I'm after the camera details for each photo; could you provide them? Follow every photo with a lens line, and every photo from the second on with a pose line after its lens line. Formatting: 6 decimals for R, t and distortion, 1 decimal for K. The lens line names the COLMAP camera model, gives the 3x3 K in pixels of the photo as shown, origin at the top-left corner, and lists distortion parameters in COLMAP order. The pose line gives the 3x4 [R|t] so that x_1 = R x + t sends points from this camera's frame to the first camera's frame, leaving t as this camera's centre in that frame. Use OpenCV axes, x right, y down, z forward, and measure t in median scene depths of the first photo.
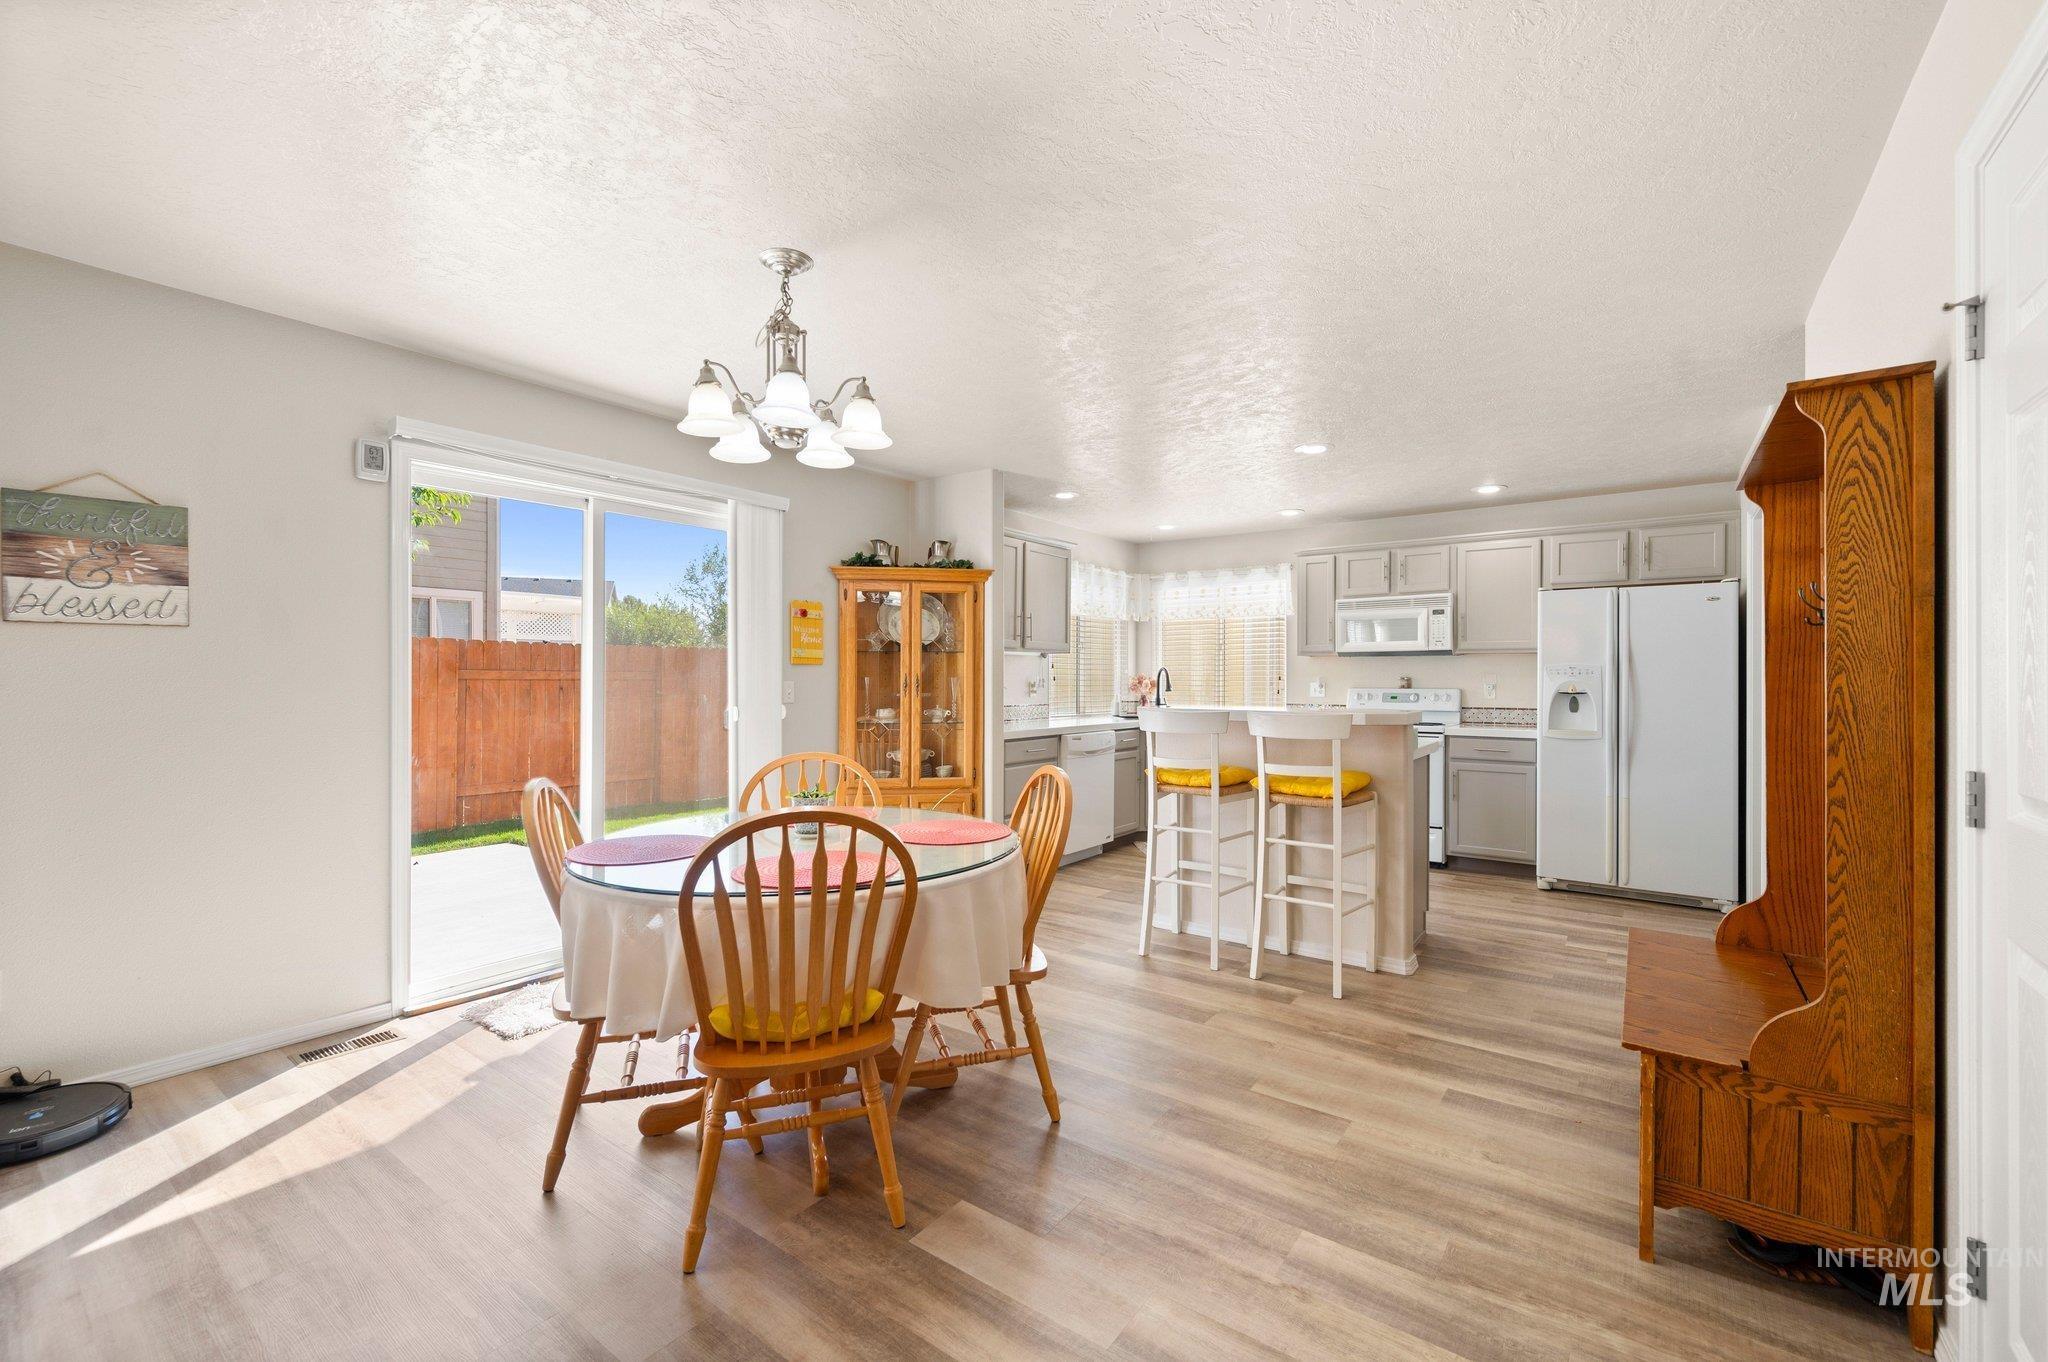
lens RADIAL K [[841.0, 0, 1033.2], [0, 841.0, 679.9], [0, 0, 1]] dist [-0.001933, 0.000044]
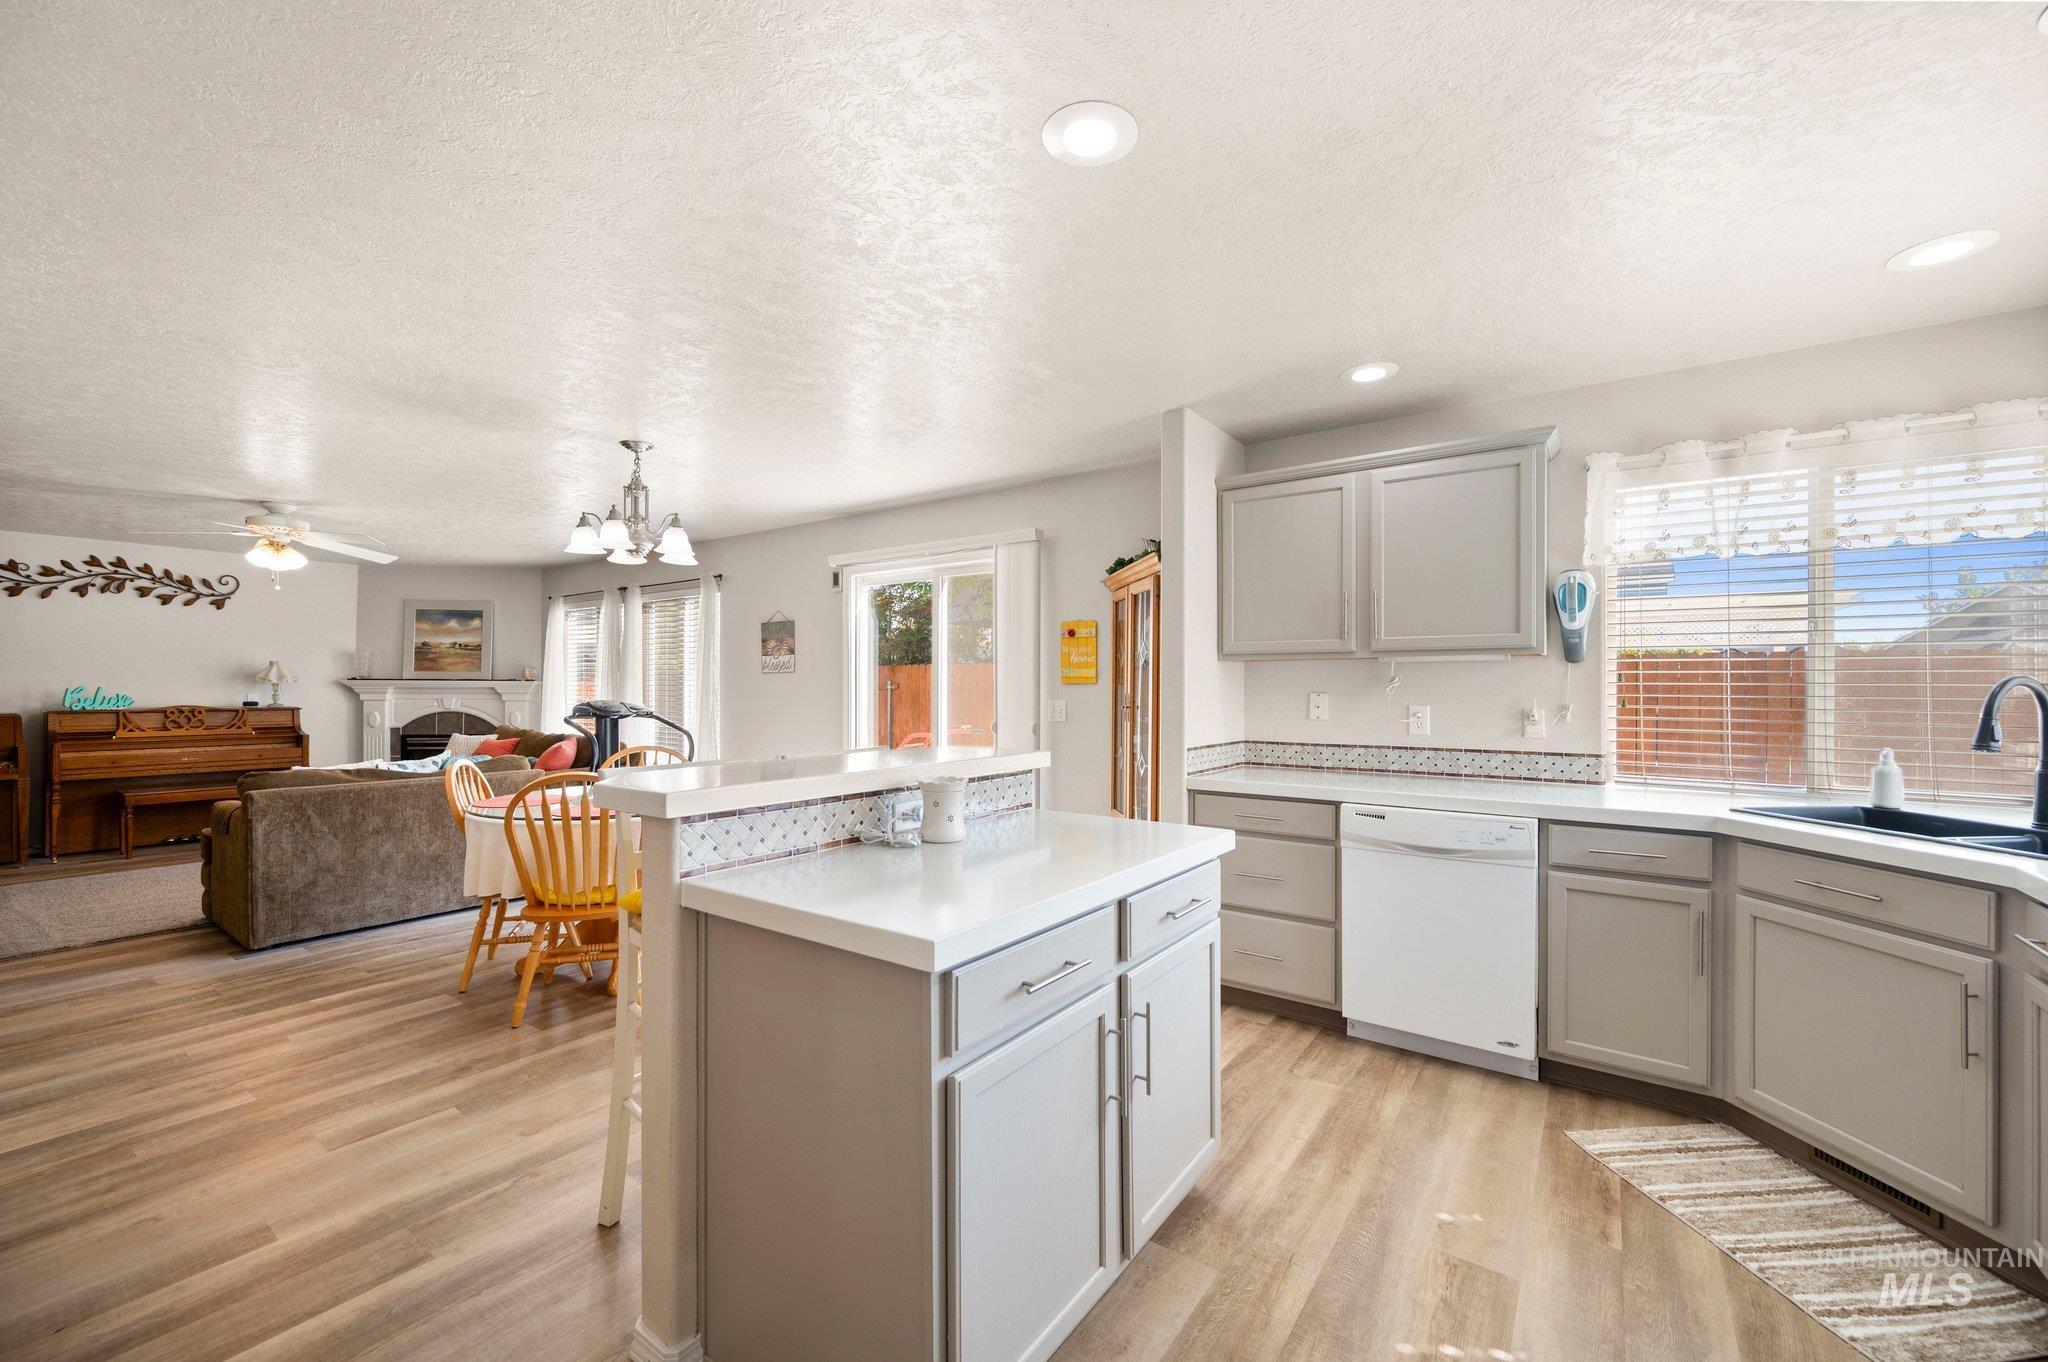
lens RADIAL K [[808.5, 0, 1029.8], [0, 808.5, 685.4], [0, 0, 1]] dist [-0.000837, 0.000221]
pose [[0.010736, -0.001204, -0.999942, 0.673328], [-0.002019, 0.999997, -0.001226, -0.014631], [0.999940, 0.002032, 0.010734, 0.909776]]
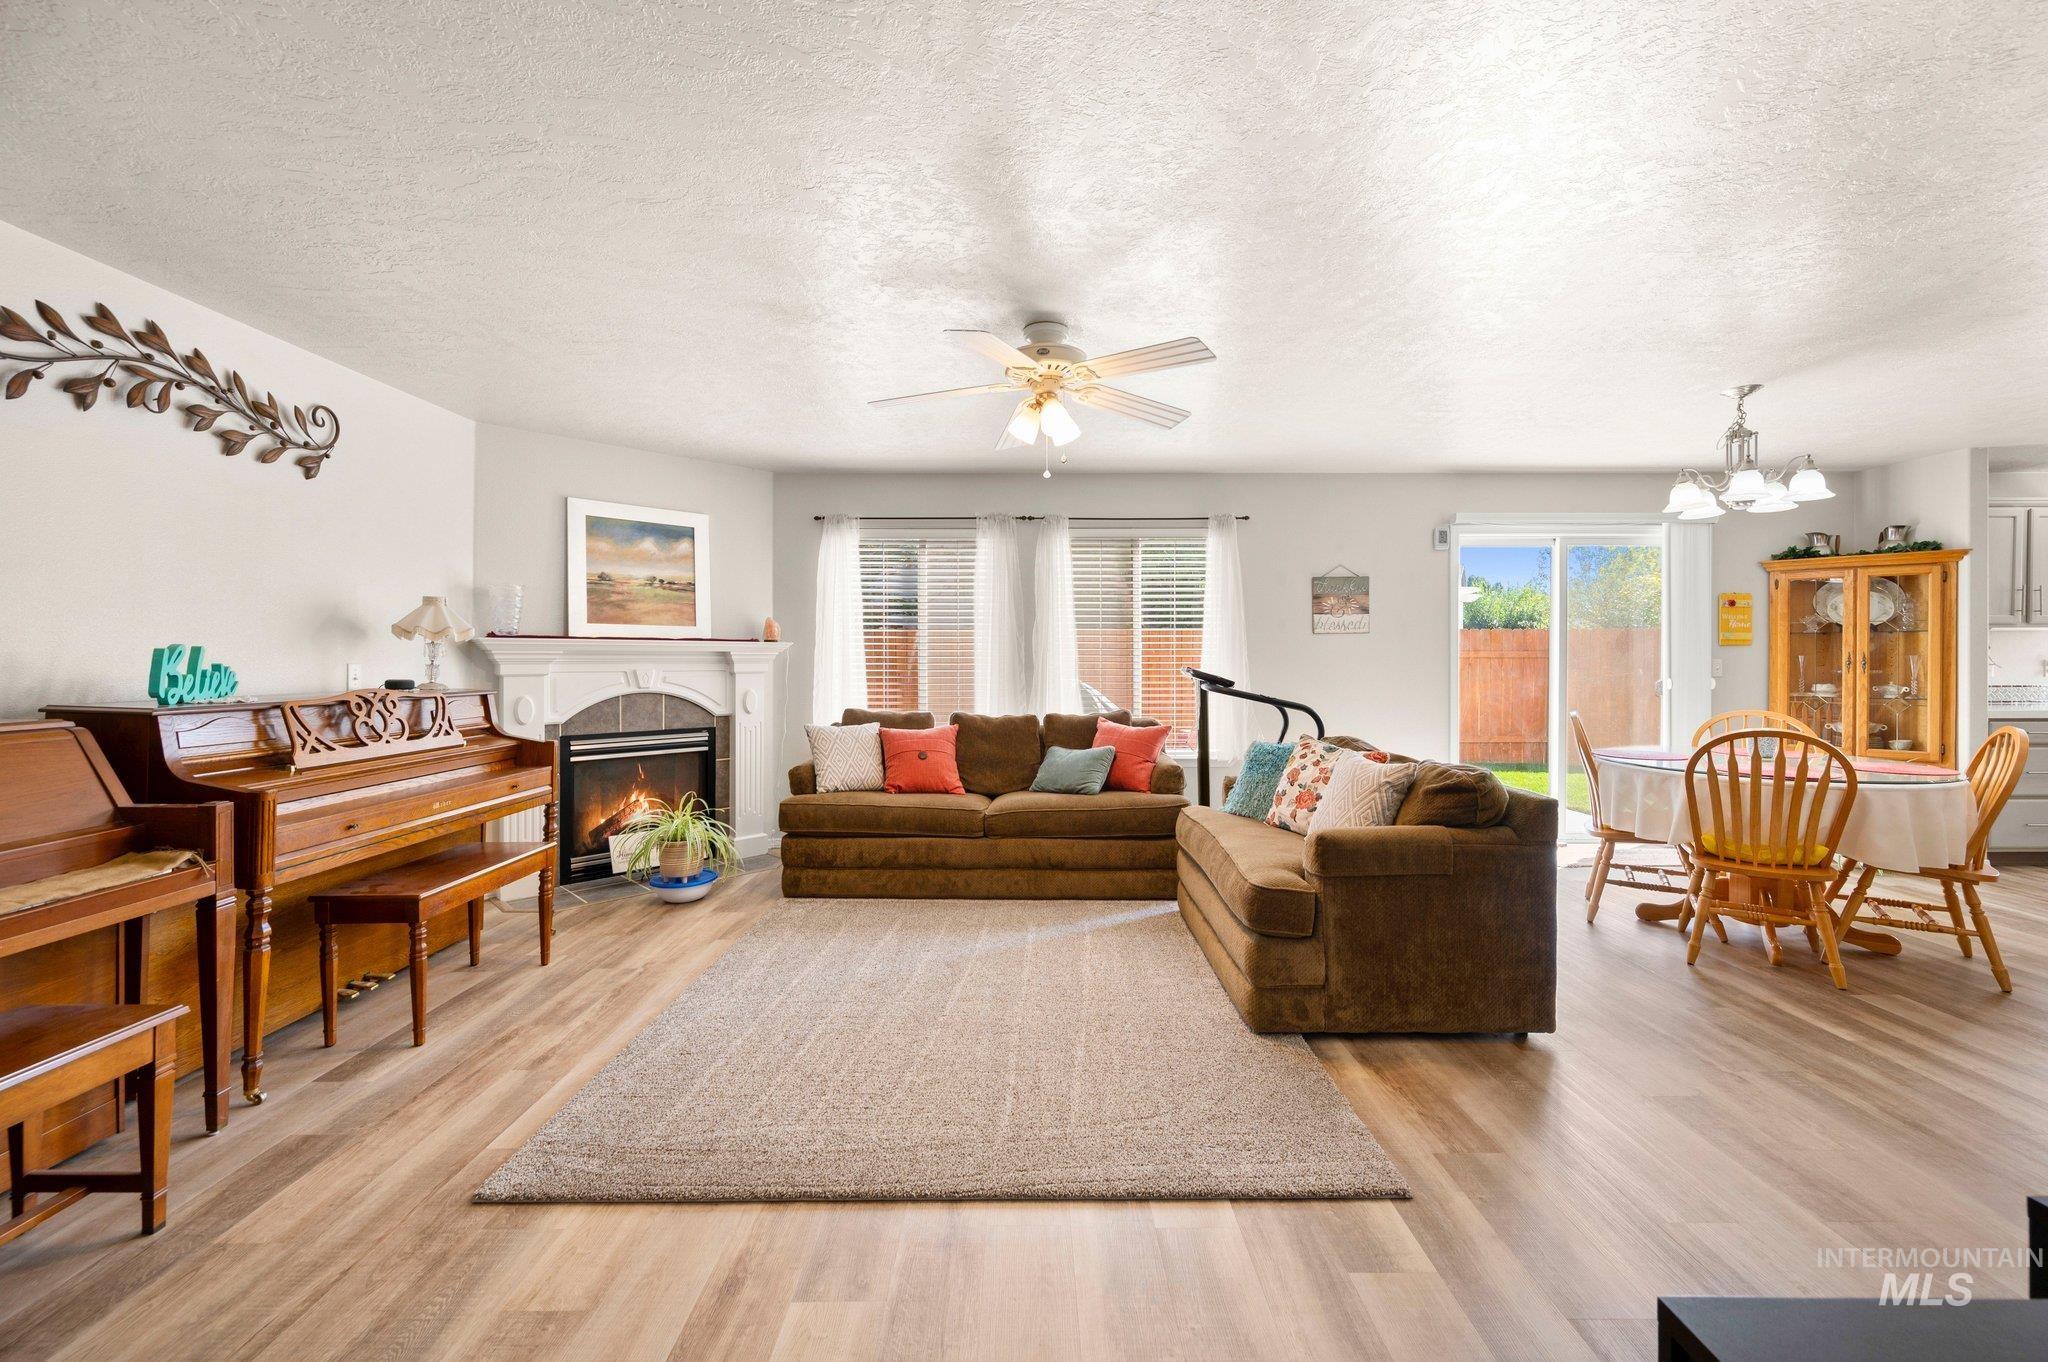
lens RADIAL K [[820.3, 0, 1032.6], [0, 820.3, 660.3], [0, 0, 1]] dist [0.000404, 0.000452]
pose [[0.594404, 0.001428, -0.804165, 0.077866], [0.001700, 0.999994, 0.003032, -0.001979], [0.804165, -0.003170, 0.594398, -0.501278]]
